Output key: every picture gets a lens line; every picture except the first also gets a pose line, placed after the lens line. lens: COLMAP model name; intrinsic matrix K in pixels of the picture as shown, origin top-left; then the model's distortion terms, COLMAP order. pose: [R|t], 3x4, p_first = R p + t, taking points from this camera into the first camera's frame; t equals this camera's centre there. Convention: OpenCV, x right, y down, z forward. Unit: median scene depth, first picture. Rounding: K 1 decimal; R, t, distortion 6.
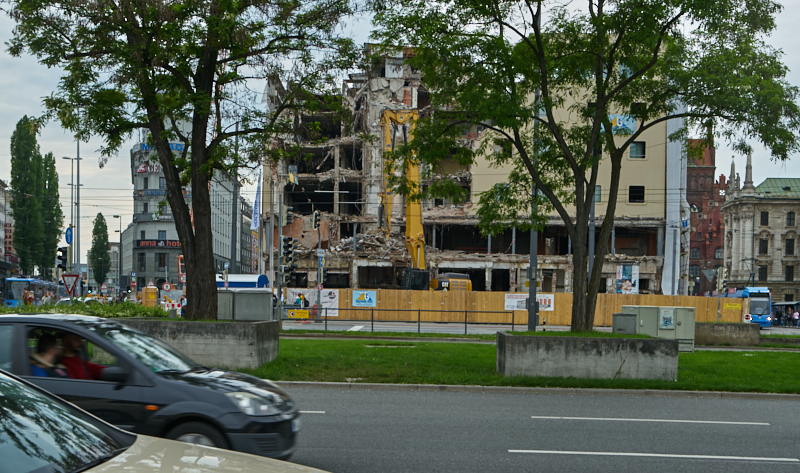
lens RADIAL K [[994.0, 0, 400.2], [0, 994.0, 336.7], [0, 0, 1]] dist [-0.016039, 0.010583]
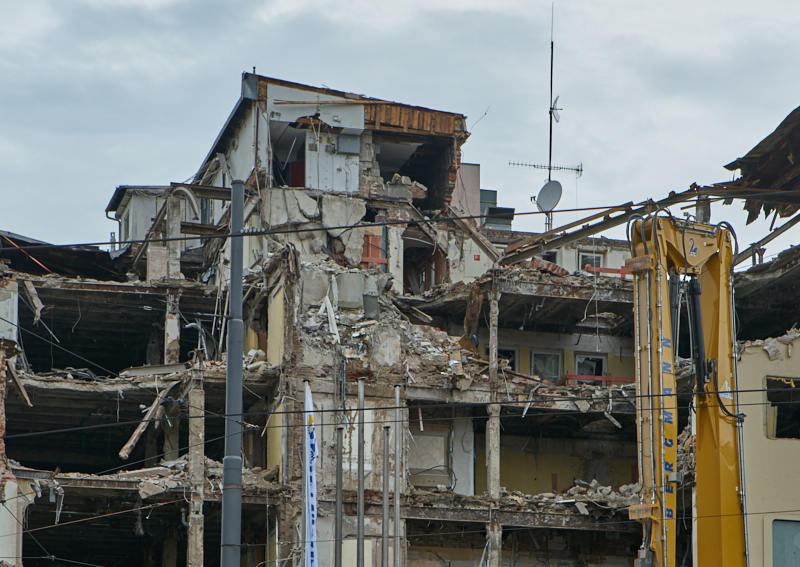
lens RADIAL K [[2240.2, 0, 399.3], [0, 2240.2, 631.6], [0, 0, 1]] dist [0.093479, 0.619198]
pose [[0.947089, 0.026633, 0.319865, -0.239901], [0.020198, 0.989631, -0.142205, -0.020405], [-0.320335, 0.141141, 0.936731, 0.379198]]
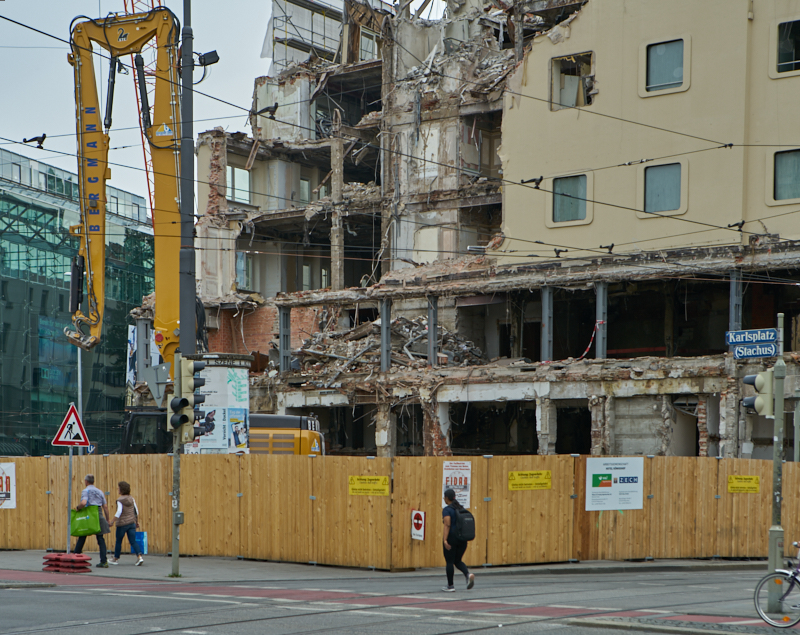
lens RADIAL K [[1820.5, 0, 376.5], [0, 1820.5, 561.8], [0, 0, 1]] dist [0.075876, 0.358256]
pose [[0.825233, 0.007995, -0.564736, 0.440598], [-0.007591, 0.999966, 0.003065, -0.006652], [0.564742, 0.001757, 0.825266, 0.373544]]
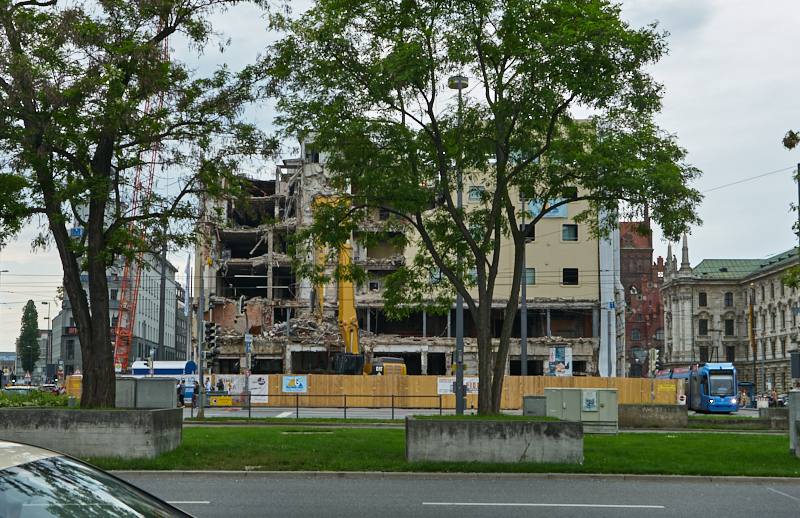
lens RADIAL K [[1010.8, 0, 388.5], [0, 1010.8, 314.3], [0, 0, 1]] dist [0.031997, -0.009452]
pose [[0.998931, -0.009241, 0.045300, 0.008438], [0.014021, 0.994228, -0.106366, 0.000245], [-0.044056, 0.106887, 0.993295, -0.000556]]
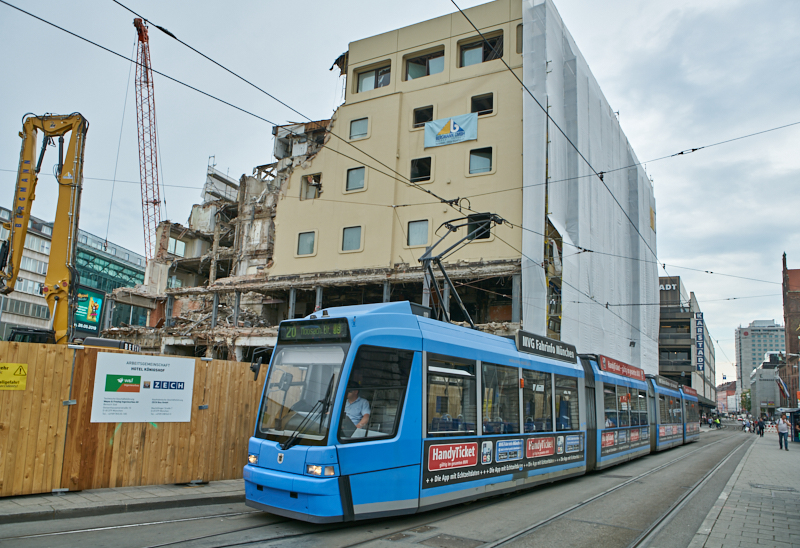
lens RADIAL K [[567.3, 0, 391.1], [0, 567.3, 321.6], [0, 0, 1]] dist [-0.128533, 0.126880]
pose [[0.902433, -0.026567, -0.430010, 0.337578], [-0.051735, 0.984192, -0.169378, -0.020314], [0.427713, 0.175099, 0.886793, 0.663963]]
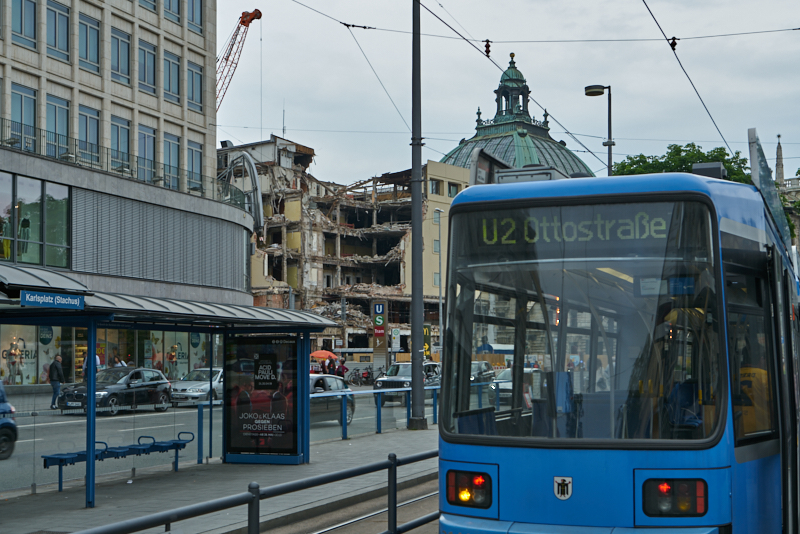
lens RADIAL K [[1134.6, 0, 400.3], [0, 1134.6, 309.1], [0, 0, 1]] dist [0.009854, 0.005545]
pose [[0.561201, 0.019978, 0.827438, -1.145339], [0.039588, 0.997917, -0.050945, -0.028379], [-0.826732, 0.061347, 0.559241, 0.185783]]
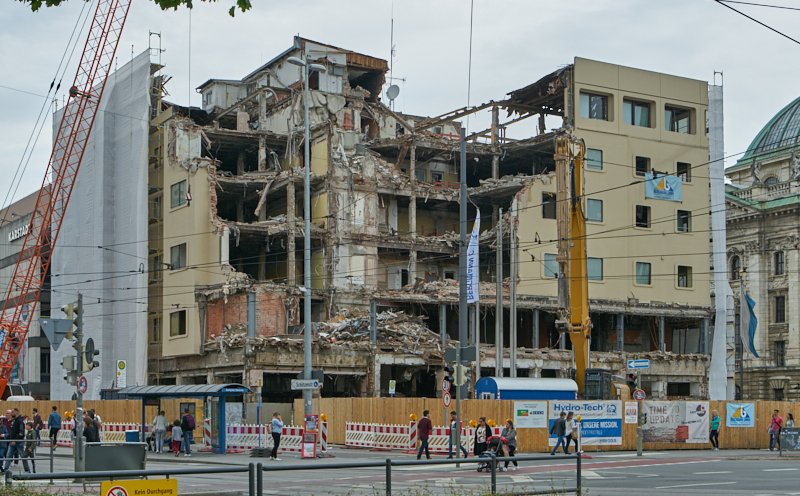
lens RADIAL K [[1183.2, 0, 376.8], [0, 1183.2, 384.1], [0, 0, 1]] dist [-0.009580, 0.068719]
pose [[0.843879, -0.001503, 0.536531, -0.475875], [0.029747, 0.998589, -0.043991, -0.022774], [-0.535708, 0.053083, 0.842733, 0.334708]]
